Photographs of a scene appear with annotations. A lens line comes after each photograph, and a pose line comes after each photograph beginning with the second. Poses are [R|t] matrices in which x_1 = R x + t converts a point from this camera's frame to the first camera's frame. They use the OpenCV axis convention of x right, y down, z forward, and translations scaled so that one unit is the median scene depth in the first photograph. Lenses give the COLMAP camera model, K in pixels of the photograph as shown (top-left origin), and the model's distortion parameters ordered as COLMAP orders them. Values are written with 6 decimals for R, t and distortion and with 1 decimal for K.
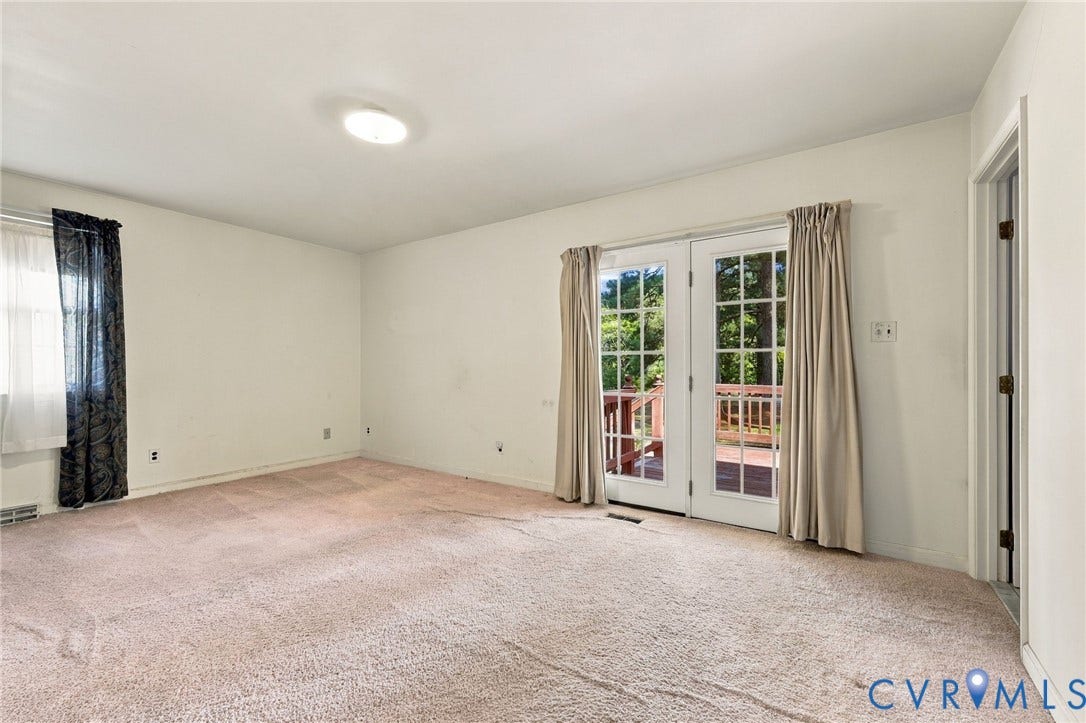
lens RADIAL K [[469.8, 0, 542.2], [0, 469.8, 369.6], [0, 0, 1]] dist [-0.000039, -0.000058]
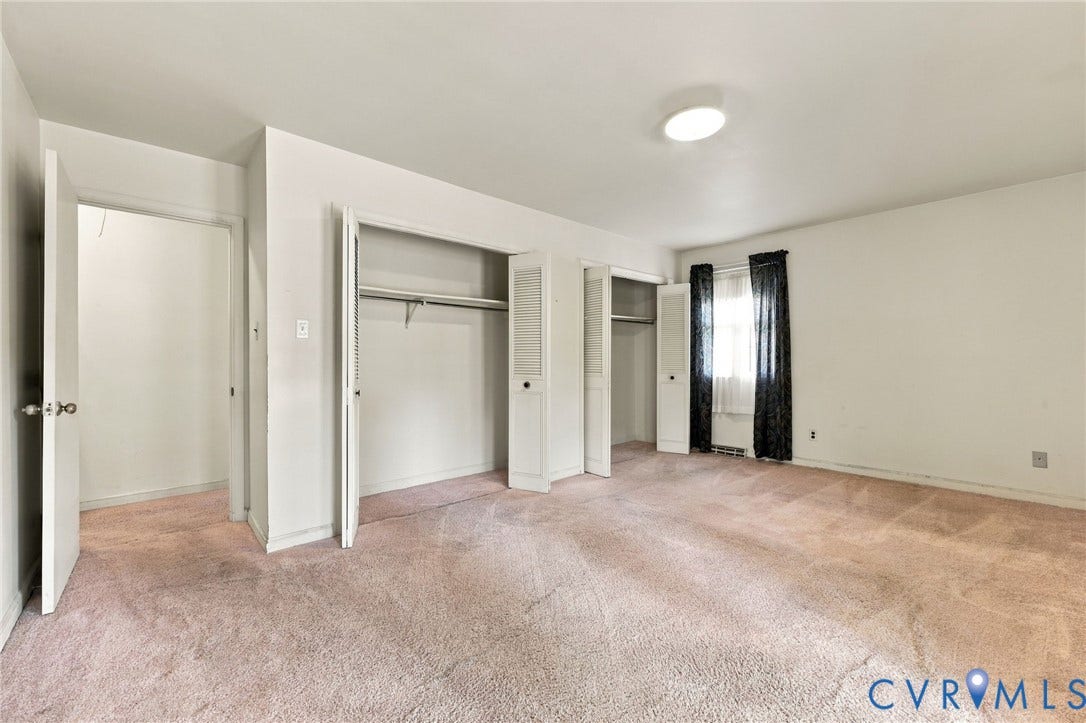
lens RADIAL K [[443.0, 0, 543.4], [0, 443.0, 365.0], [0, 0, 1]] dist [0.000366, -0.000025]
pose [[-0.257202, 0.009406, -0.966312, 0.491095], [-0.003716, 0.999936, 0.010722, -0.004589], [0.966350, 0.006349, -0.257151, 0.700437]]
